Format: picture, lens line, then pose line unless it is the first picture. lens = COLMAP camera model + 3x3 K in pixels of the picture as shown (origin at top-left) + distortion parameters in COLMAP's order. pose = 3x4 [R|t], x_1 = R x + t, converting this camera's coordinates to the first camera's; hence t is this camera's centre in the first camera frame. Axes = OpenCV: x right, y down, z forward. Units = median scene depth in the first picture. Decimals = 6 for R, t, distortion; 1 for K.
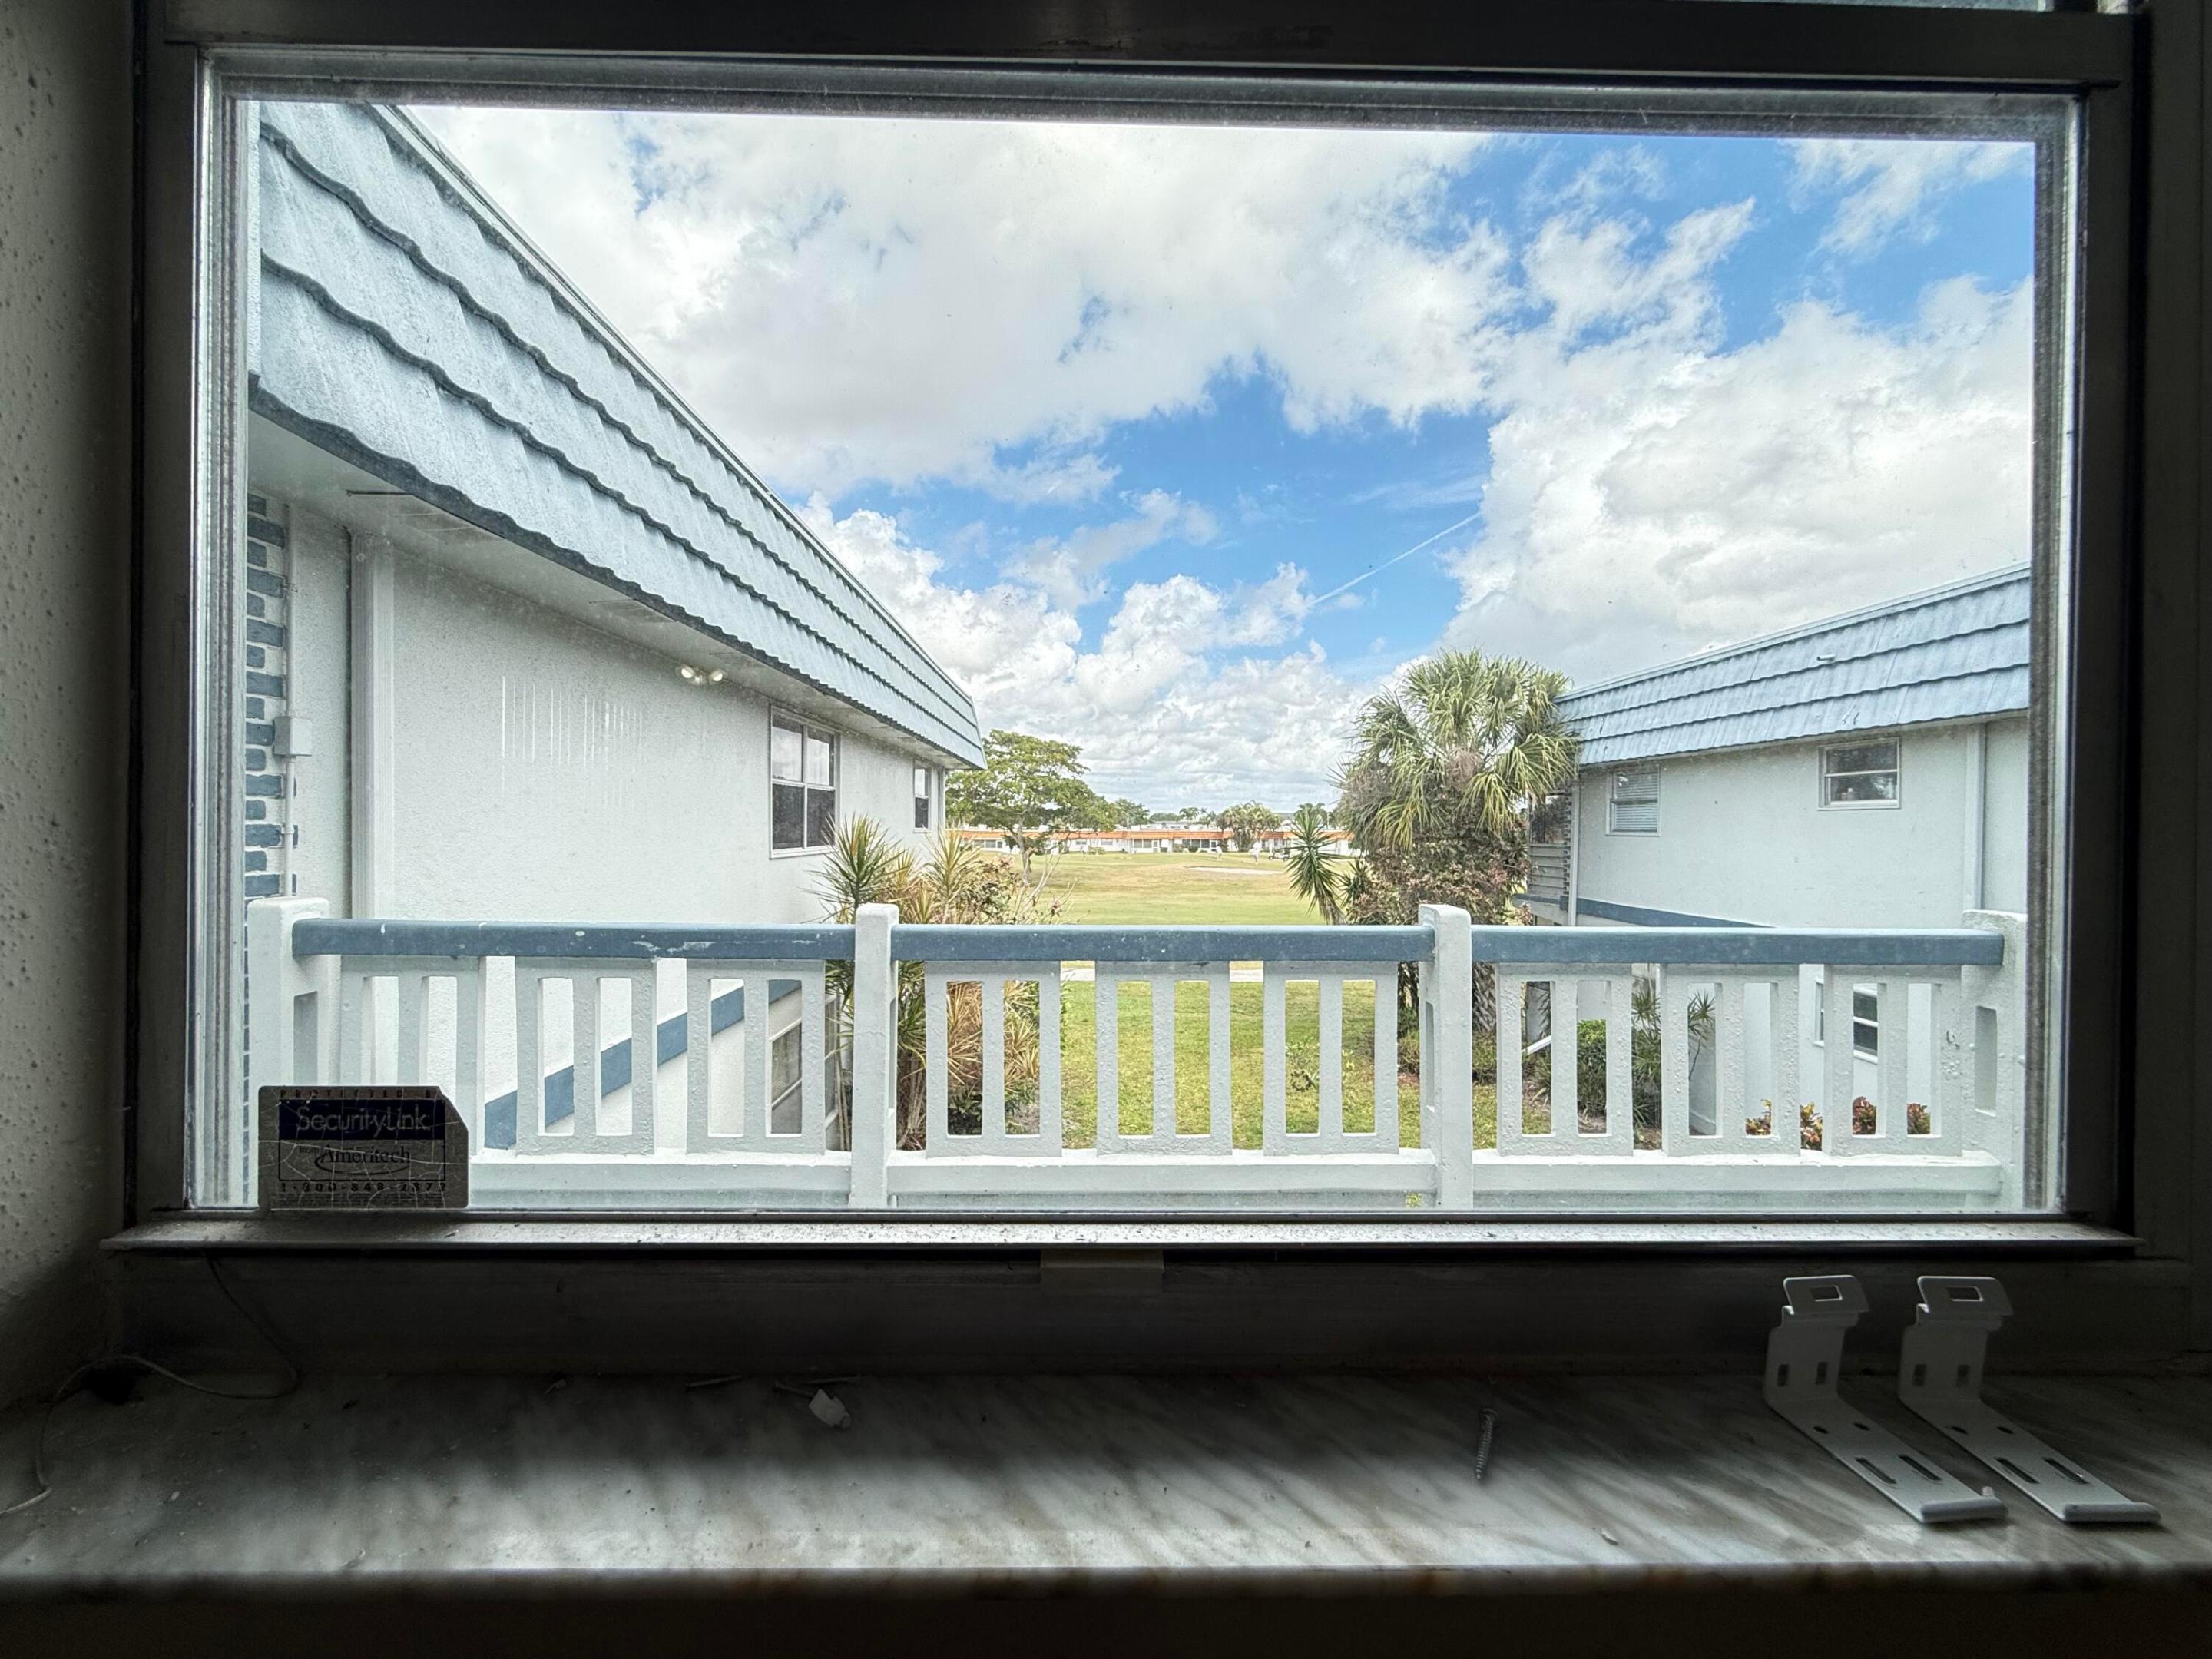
lens RADIAL K [[882.4, 0, 1120.7], [0, 882.4, 828.9], [0, 0, 1]] dist [-0.001223, 0.000447]
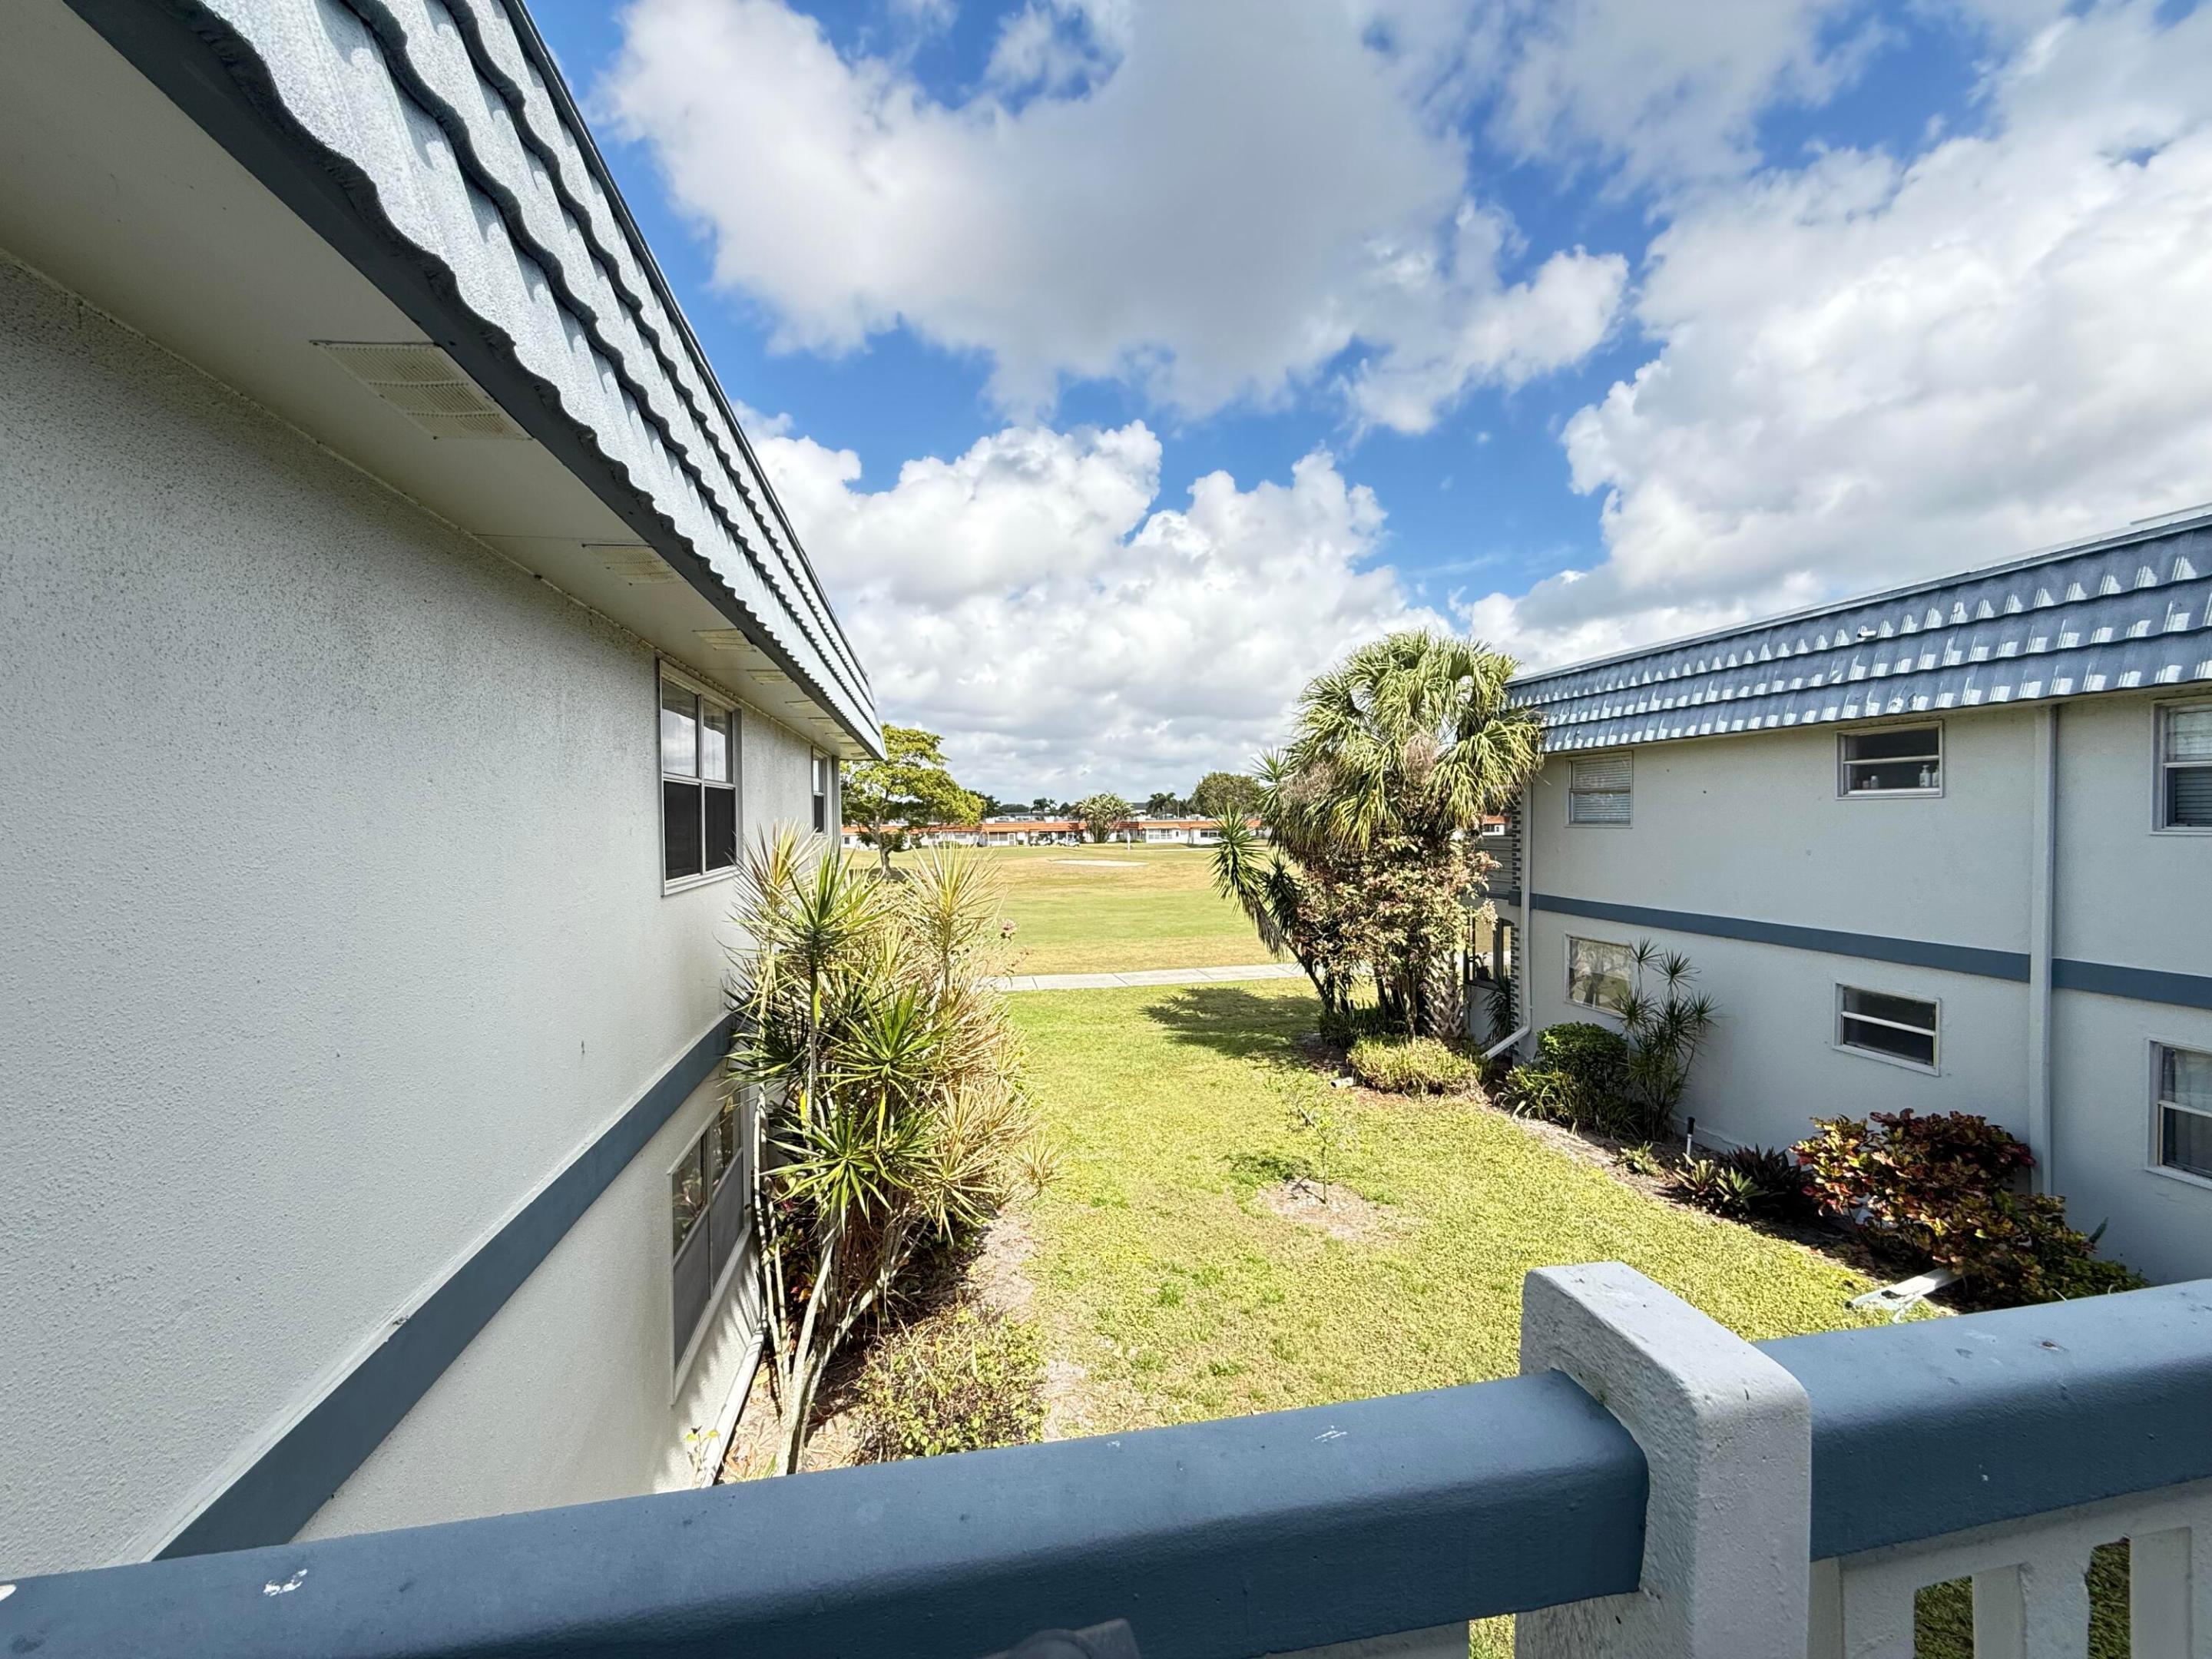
lens RADIAL K [[882.4, 0, 1123.4], [0, 882.4, 852.6], [0, 0, 1]] dist [-0.001223, 0.000447]
pose [[0.985540, -0.020176, 0.168235, -0.114511], [0.014081, 0.999203, 0.037340, -0.011139], [-0.168854, -0.034431, 0.985039, 0.201835]]
